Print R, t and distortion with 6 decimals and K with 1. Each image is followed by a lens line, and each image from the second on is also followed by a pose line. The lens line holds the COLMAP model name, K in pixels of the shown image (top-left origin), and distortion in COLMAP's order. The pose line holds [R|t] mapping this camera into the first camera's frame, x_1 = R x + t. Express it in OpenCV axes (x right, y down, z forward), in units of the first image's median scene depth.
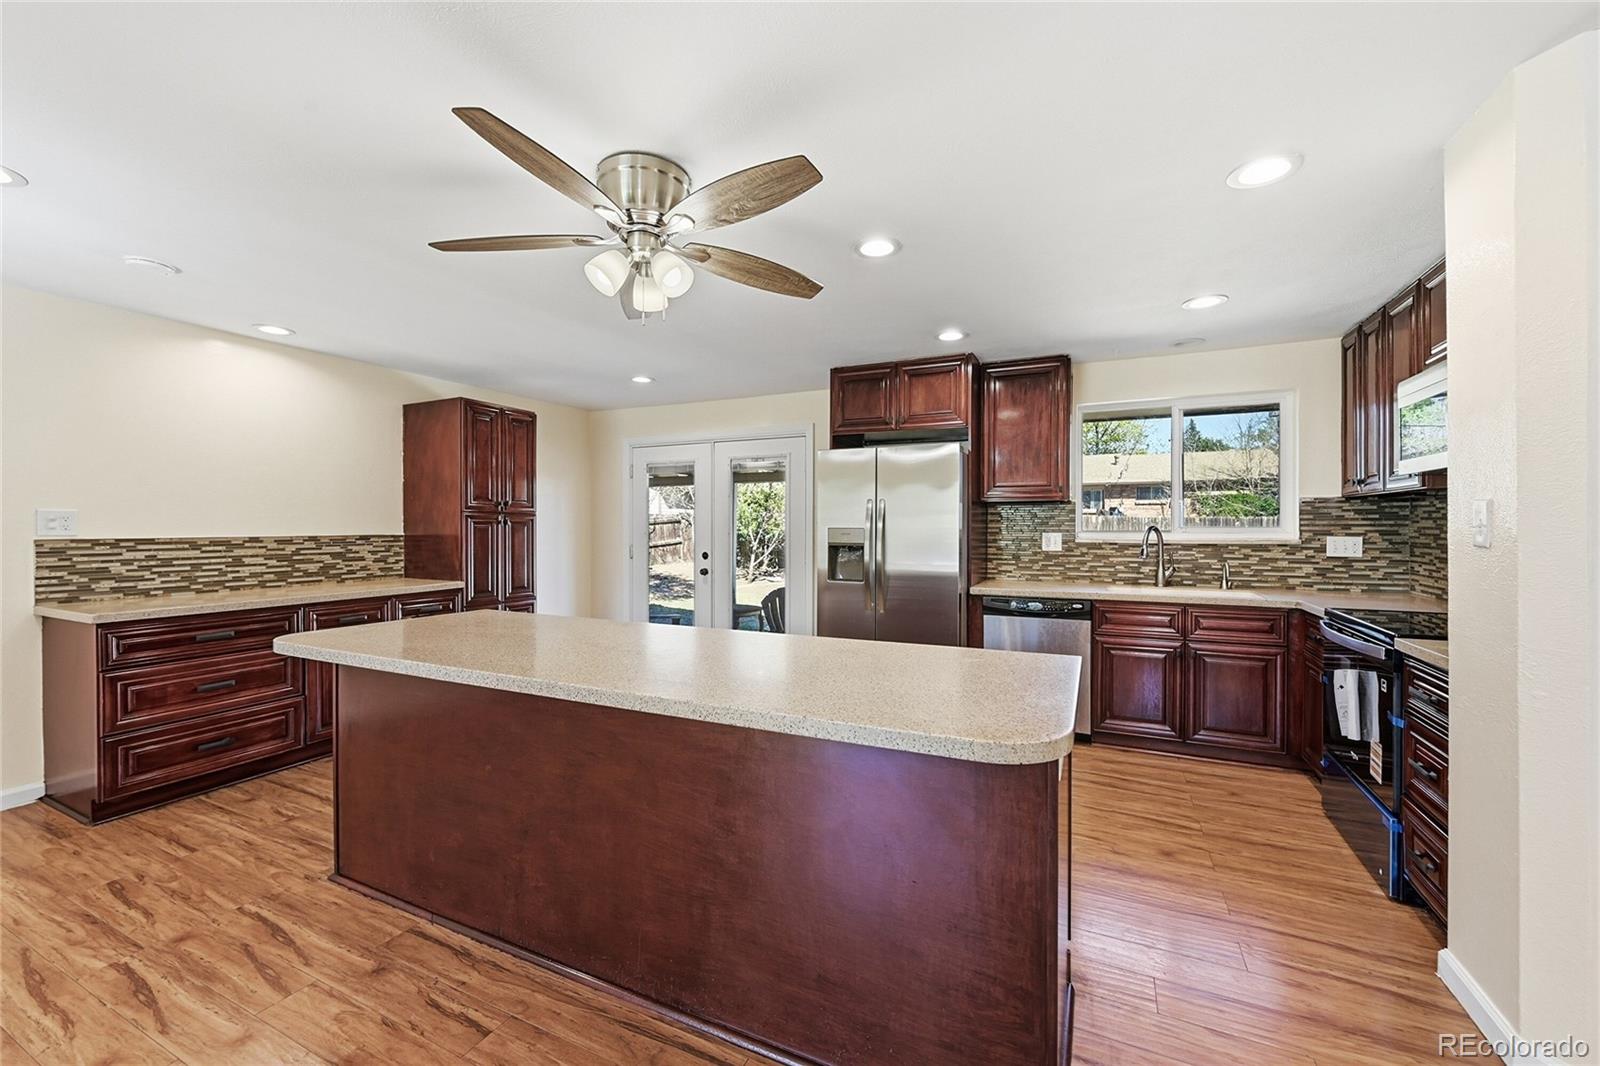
lens RADIAL K [[635.4, 0, 794.1], [0, 635.4, 530.7], [0, 0, 1]] dist [0.000394, -0.000535]
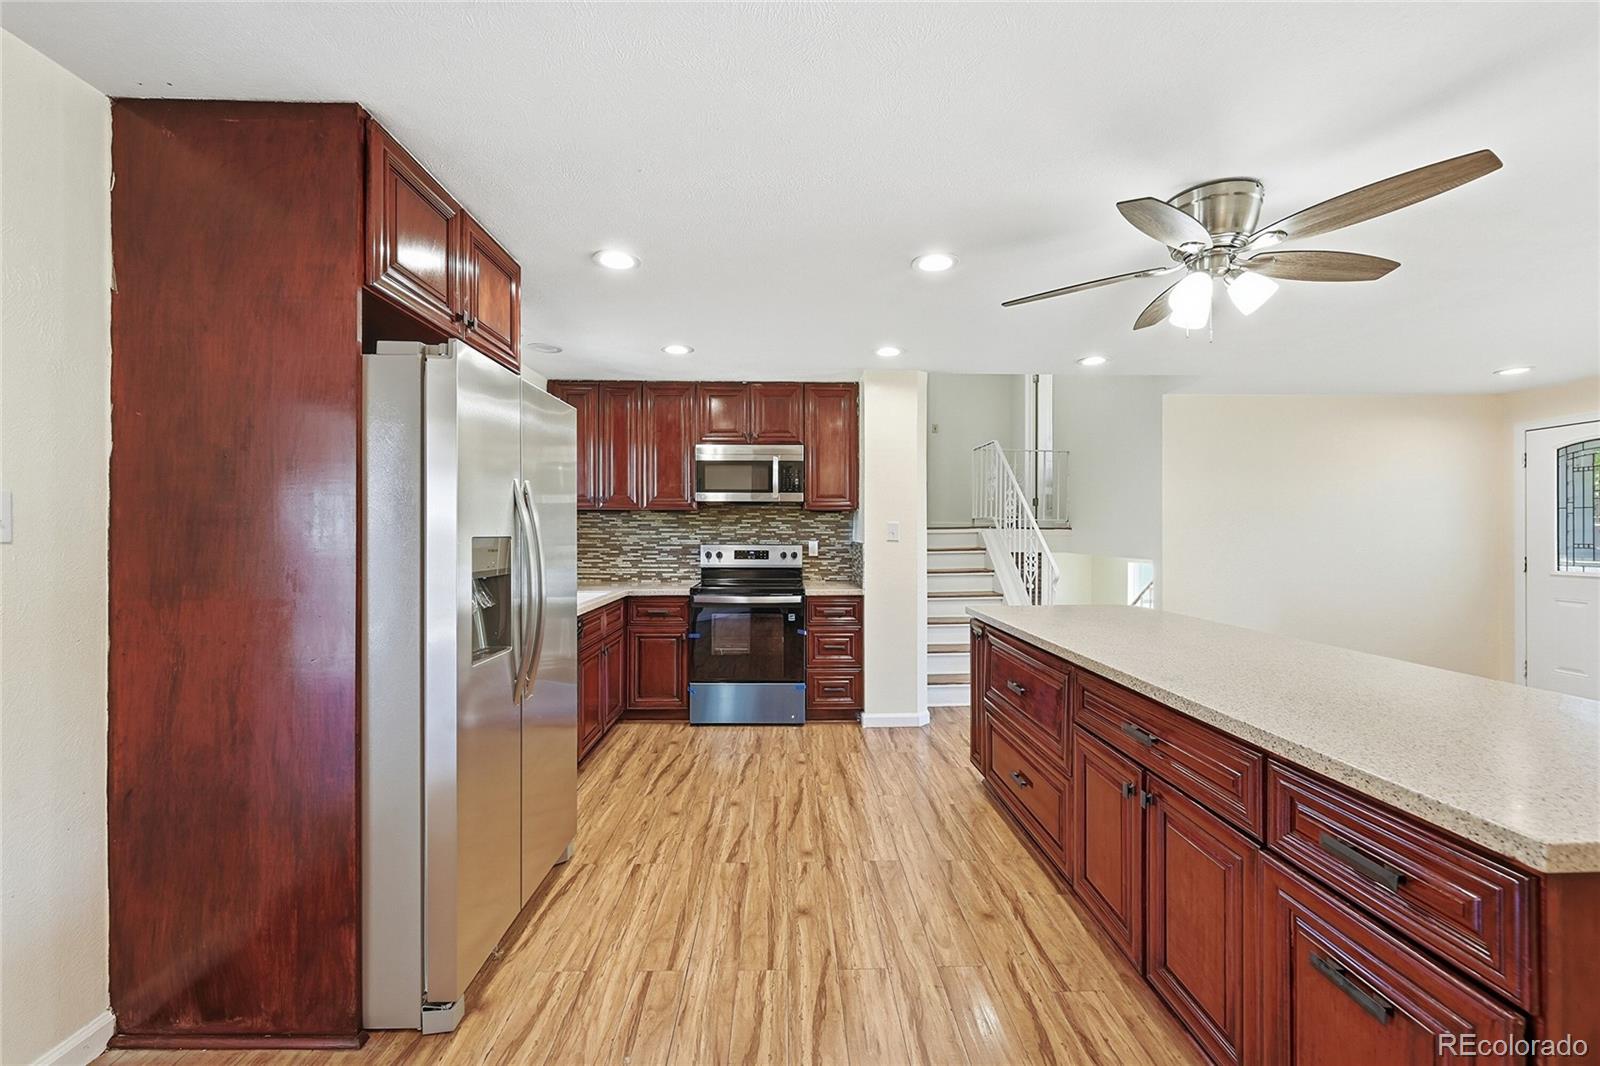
lens RADIAL K [[635.4, 0, 801.5], [0, 635.4, 532.3], [0, 0, 1]] dist [0.000394, -0.000535]
pose [[-0.463395, 0.000995, 0.886151, -0.436580], [-0.000402, 0.999999, -0.001333, -0.007206], [-0.886152, -0.000974, -0.463394, 1.055910]]
